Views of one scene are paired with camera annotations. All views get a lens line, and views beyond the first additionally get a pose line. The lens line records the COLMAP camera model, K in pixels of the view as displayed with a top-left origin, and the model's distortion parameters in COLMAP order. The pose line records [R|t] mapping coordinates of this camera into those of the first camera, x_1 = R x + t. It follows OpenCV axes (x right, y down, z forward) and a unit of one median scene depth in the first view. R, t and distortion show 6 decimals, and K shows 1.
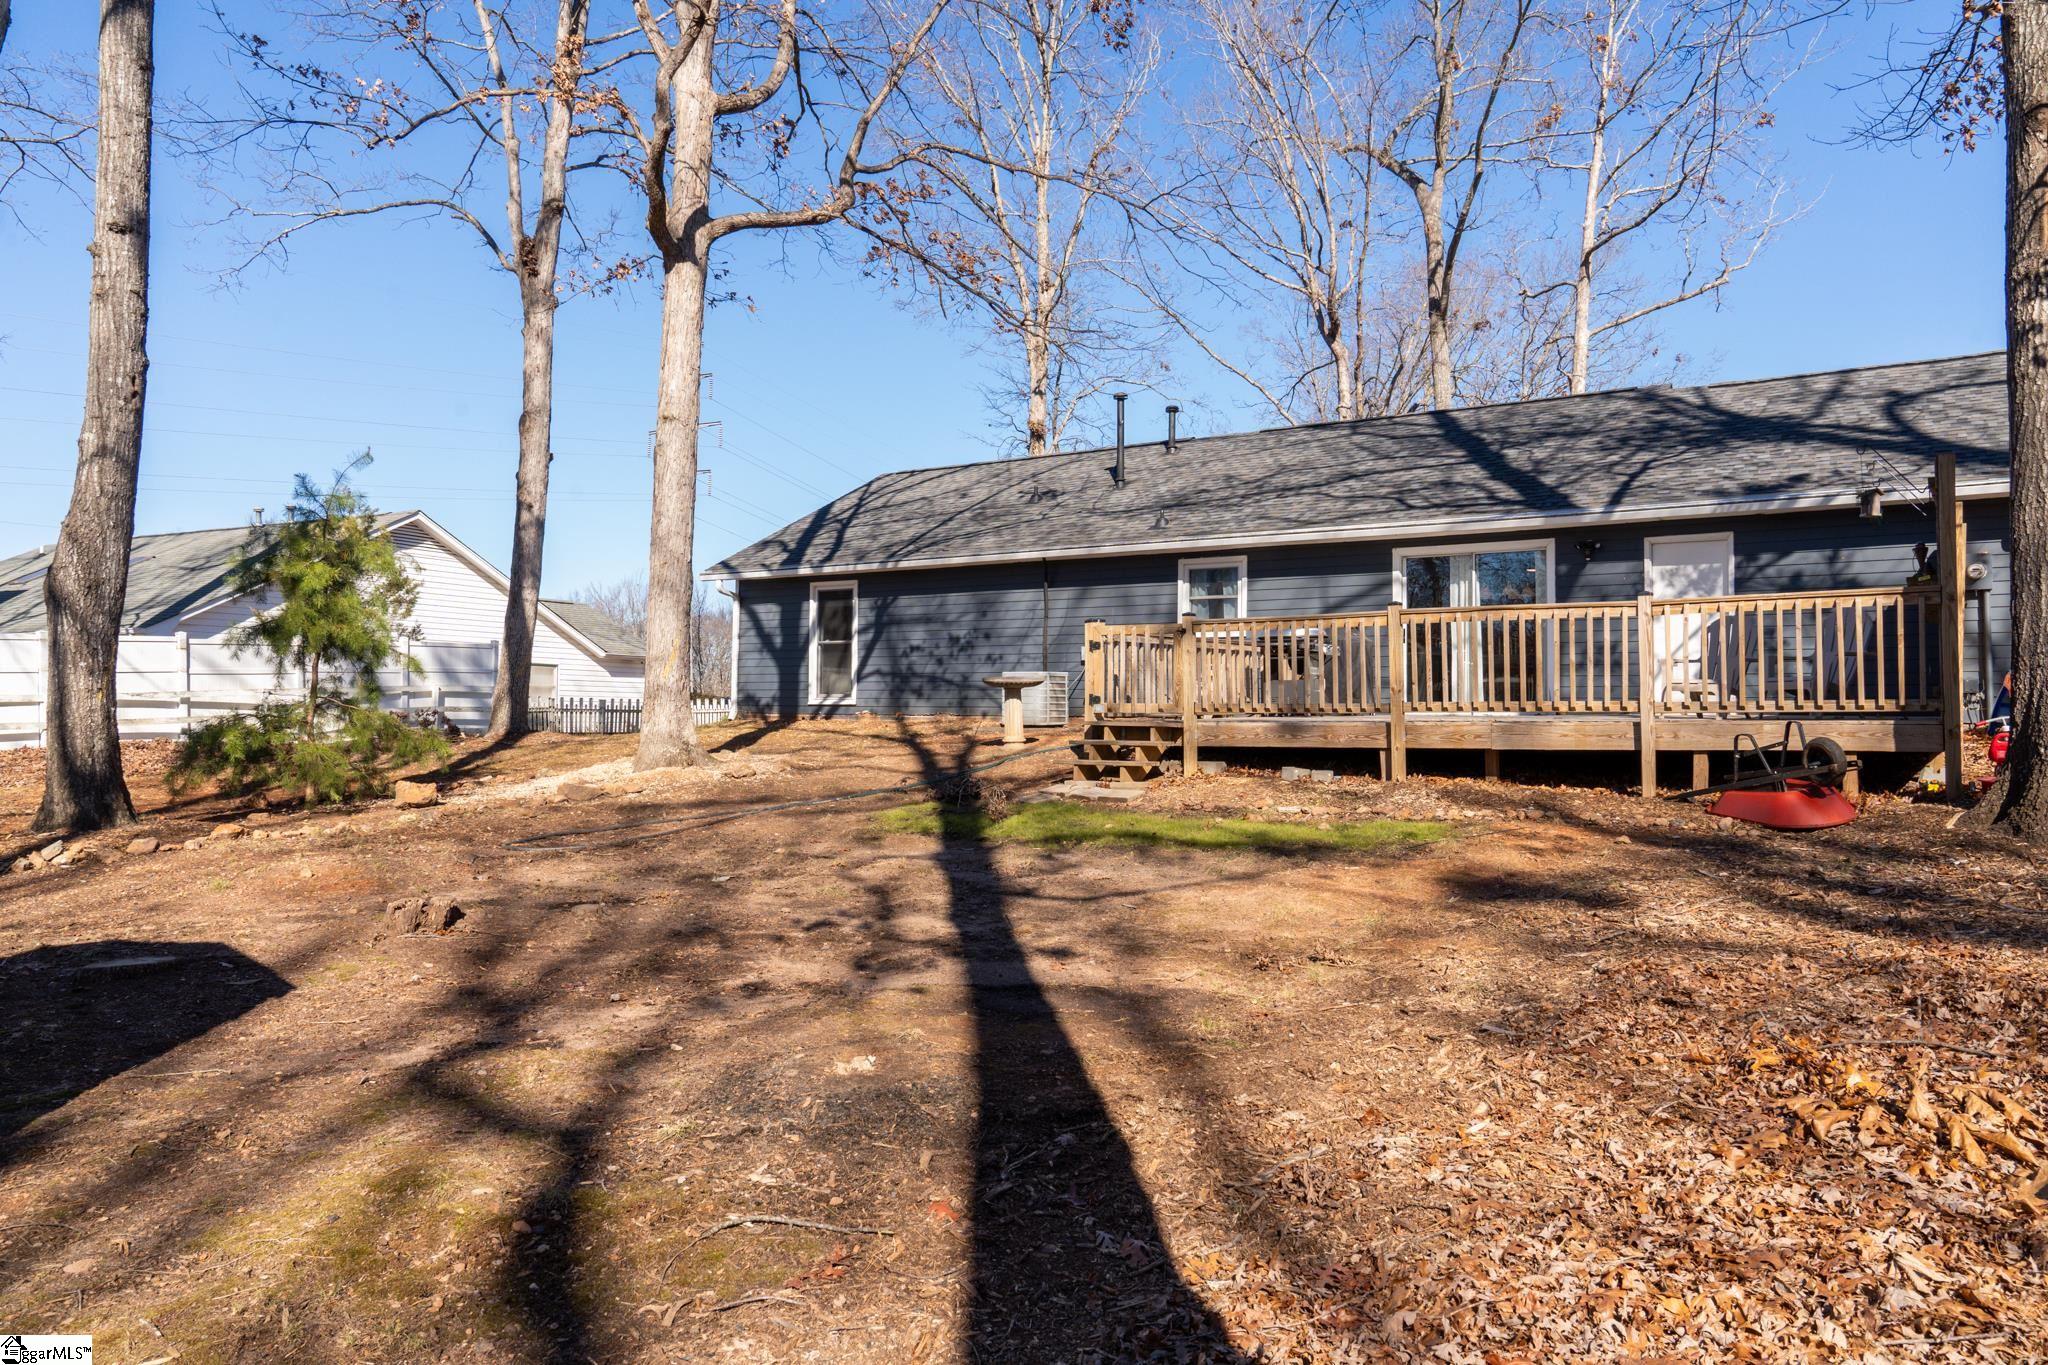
lens RADIAL K [[1401.9, 0, 1024.4], [0, 1401.9, 675.7], [0, 0, 1]] dist [-0.025771, 0.013067]
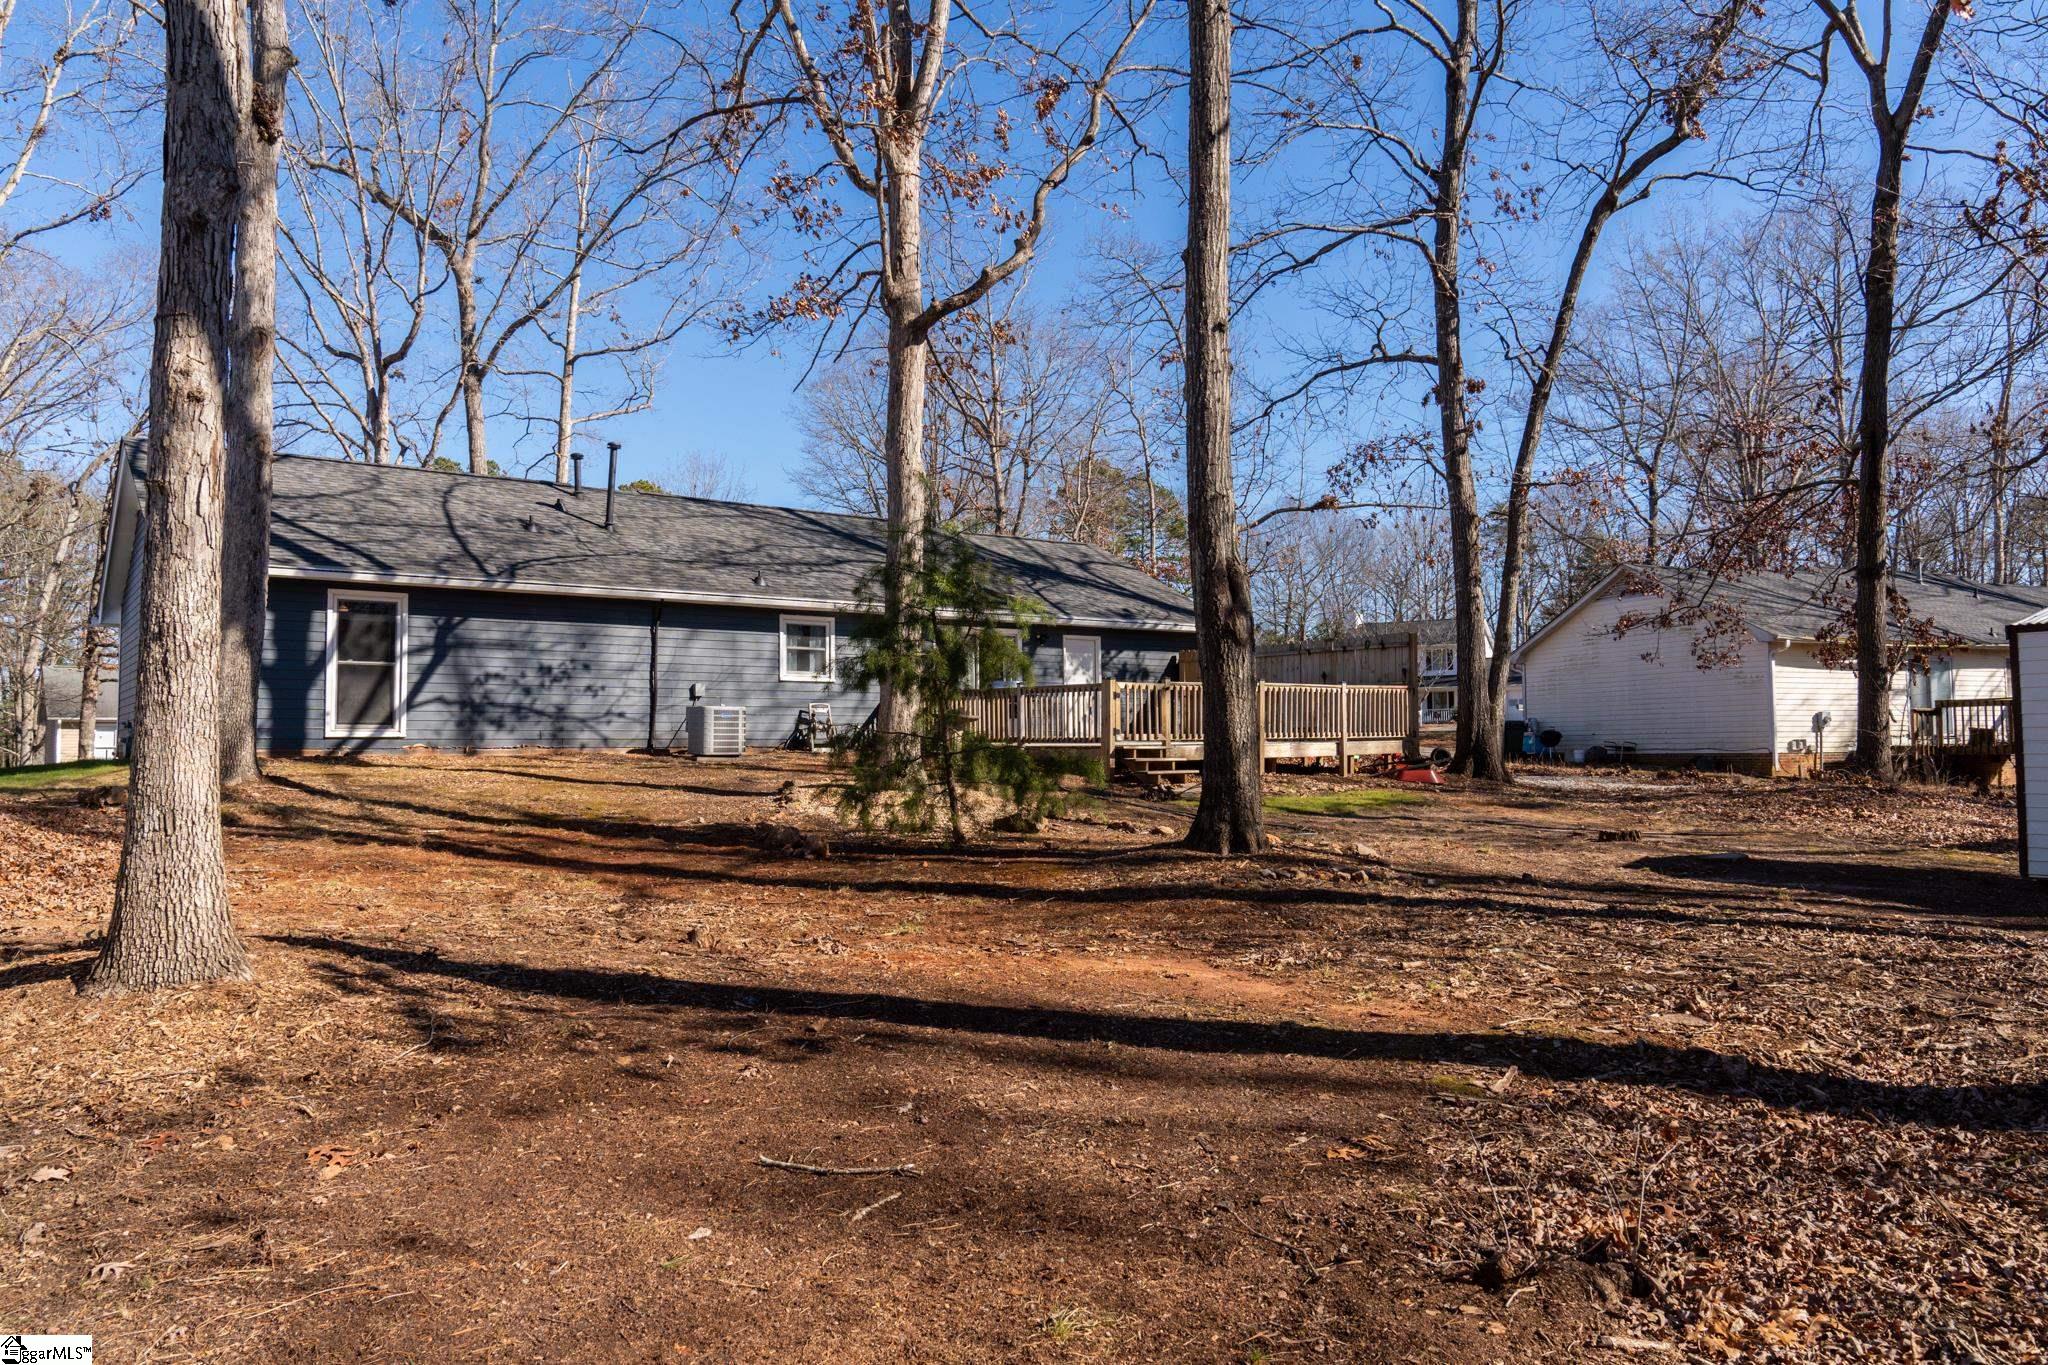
lens RADIAL K [[1401.9, 0, 1025.0], [0, 1401.9, 684.7], [0, 0, 1]] dist [-0.025771, 0.013067]
pose [[0.300274, 0.040000, 0.953014, -0.852543], [-0.006918, 0.999185, -0.039758, 0.020615], [-0.953828, 0.005346, 0.300307, 0.388203]]
